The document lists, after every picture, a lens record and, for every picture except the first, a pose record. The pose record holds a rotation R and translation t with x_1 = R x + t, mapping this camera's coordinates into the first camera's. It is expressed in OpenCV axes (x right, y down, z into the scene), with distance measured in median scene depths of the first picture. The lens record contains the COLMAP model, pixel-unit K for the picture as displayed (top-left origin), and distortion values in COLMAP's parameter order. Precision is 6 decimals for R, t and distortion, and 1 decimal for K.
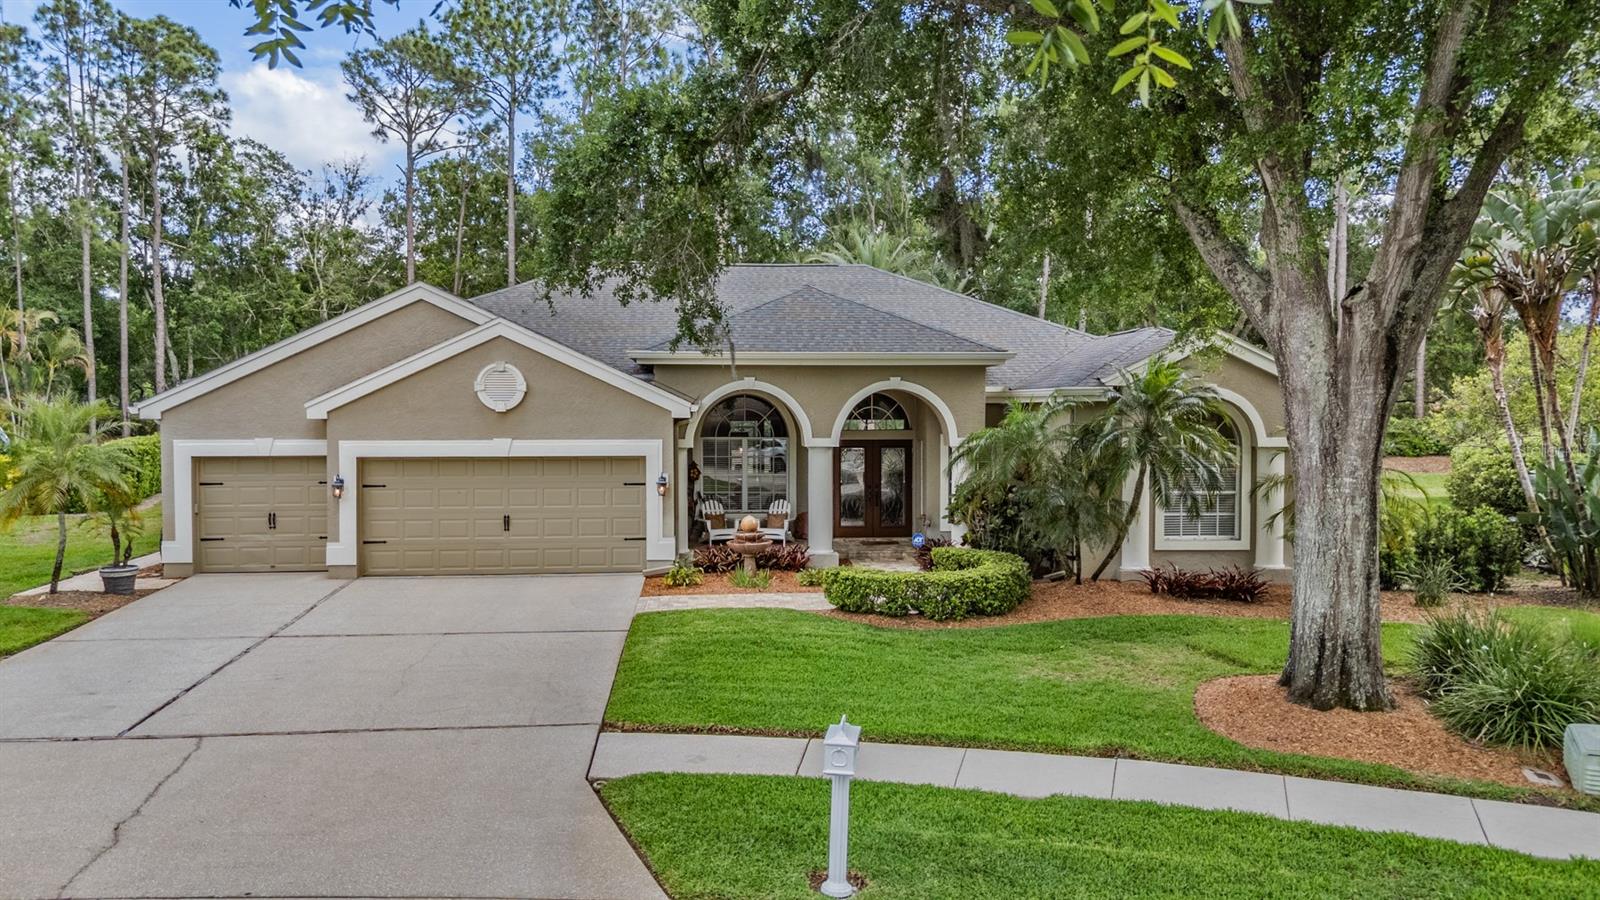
lens RADIAL K [[1180.2, 0, 800.0], [0, 1180.2, 450.0], [0, 0, 1]] dist [0.065702, -0.062803]
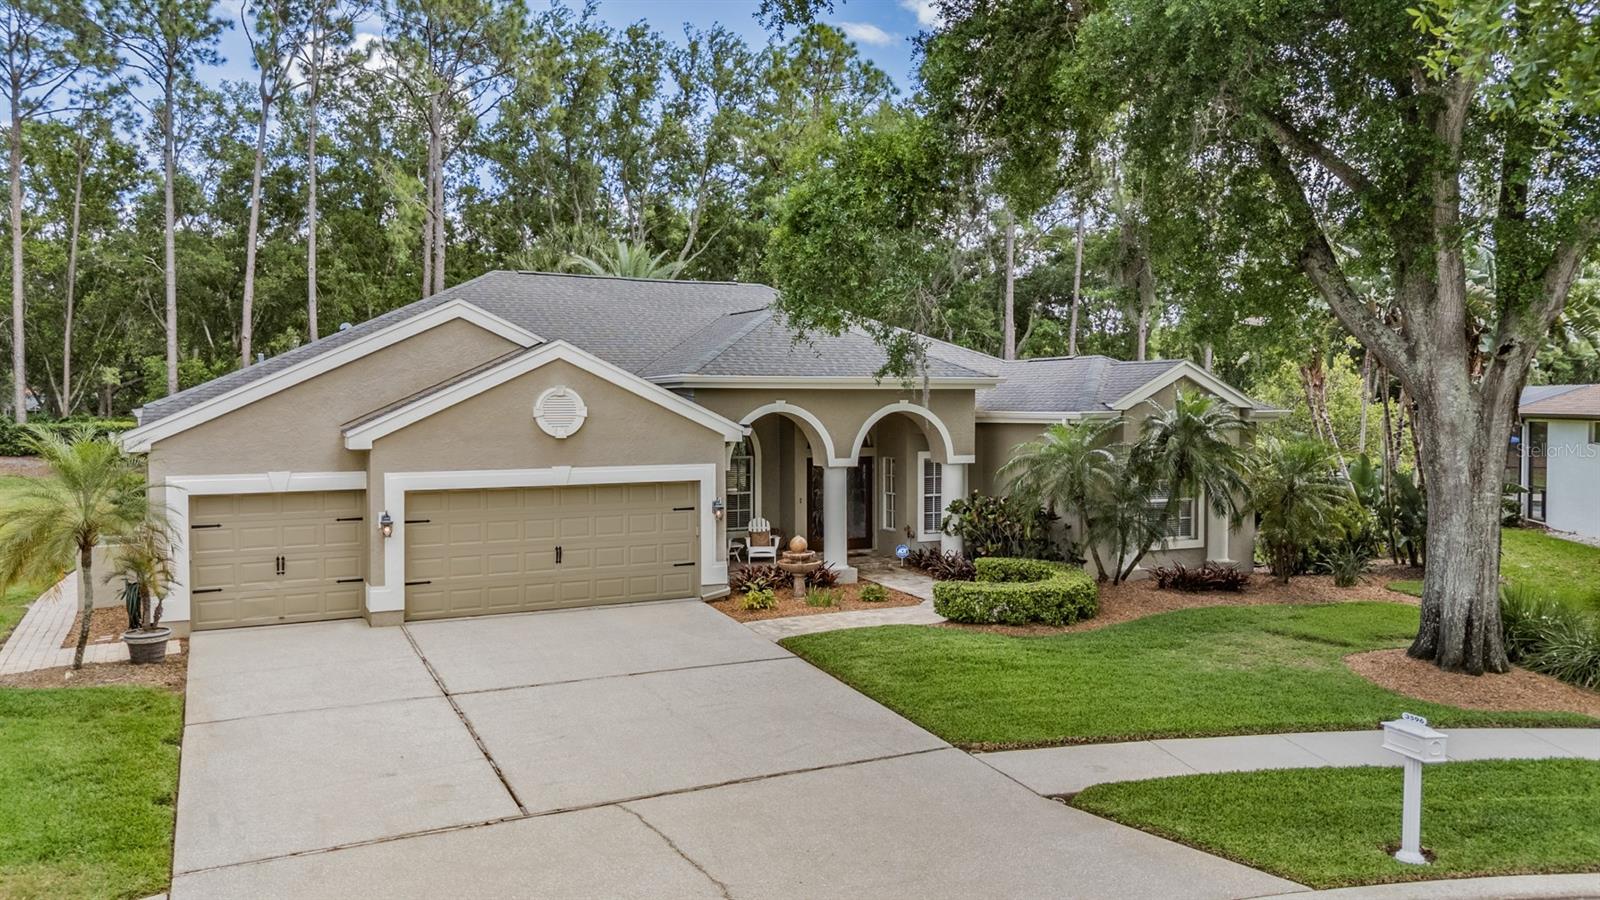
lens RADIAL K [[1180.2, 0, 800.0], [0, 1180.2, 450.0], [0, 0, 1]] dist [0.065702, -0.062803]
pose [[0.928735, -0.016013, 0.370399, -0.681067], [0.015417, 0.999871, 0.004569, -0.038613], [-0.370424, 0.001467, 0.928861, 0.075973]]
